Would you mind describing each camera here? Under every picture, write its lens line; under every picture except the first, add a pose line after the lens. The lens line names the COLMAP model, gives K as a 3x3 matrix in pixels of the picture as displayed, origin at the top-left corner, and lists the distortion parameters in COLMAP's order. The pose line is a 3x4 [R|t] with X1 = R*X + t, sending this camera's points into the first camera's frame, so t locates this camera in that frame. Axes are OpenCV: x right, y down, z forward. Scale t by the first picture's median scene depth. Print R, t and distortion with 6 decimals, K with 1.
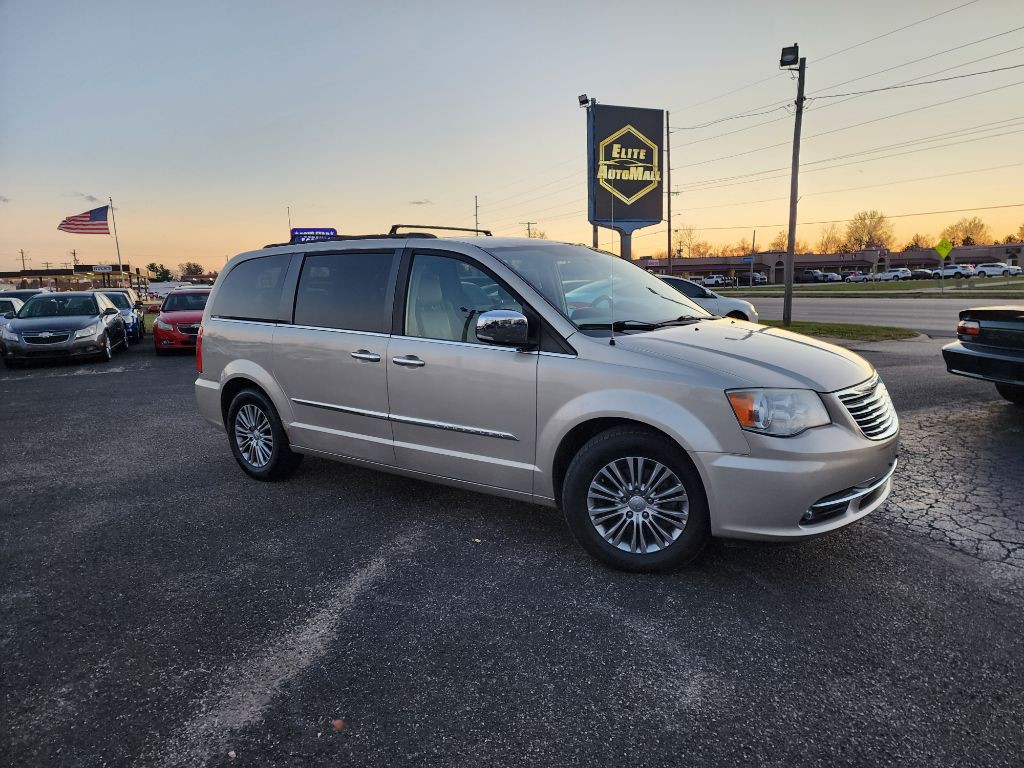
lens RADIAL K [[687.1, 0, 546.9], [0, 687.1, 412.1], [0, 0, 1]] dist [0.075904, -0.050777]
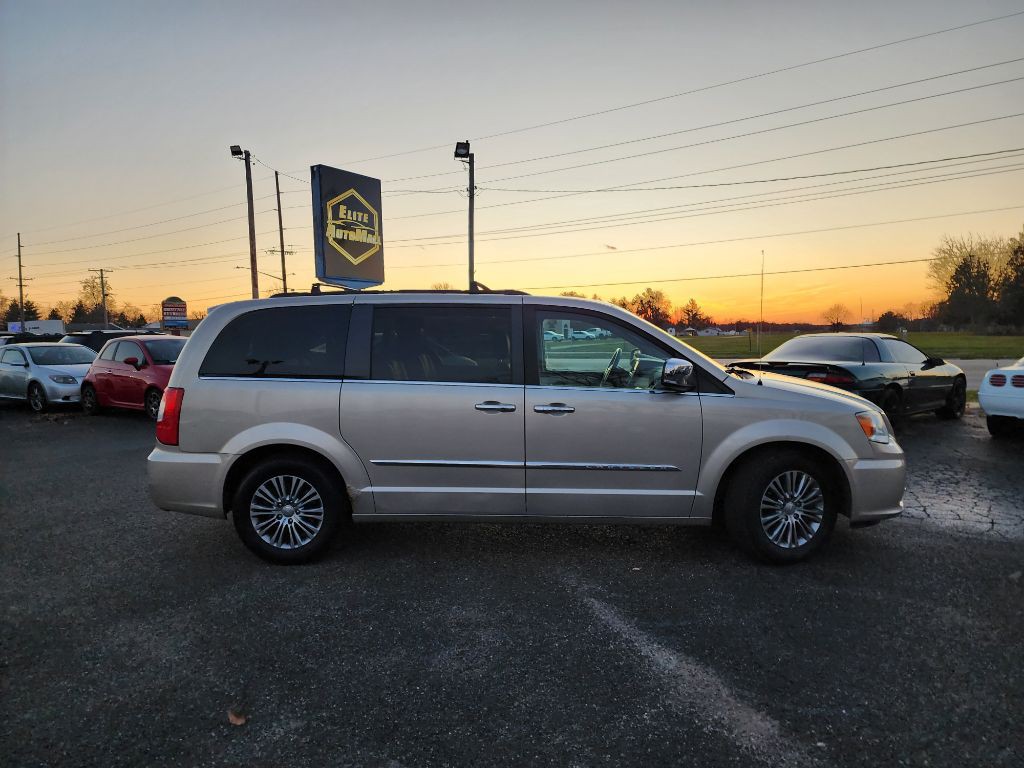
lens RADIAL K [[687.1, 0, 526.2], [0, 687.1, 404.0], [0, 0, 1]] dist [0.075904, -0.050777]
pose [[0.831293, -0.041024, 0.554318, -0.250673], [0.094685, 0.993148, -0.068495, -0.004276], [-0.547710, 0.109425, 0.829482, 0.046589]]
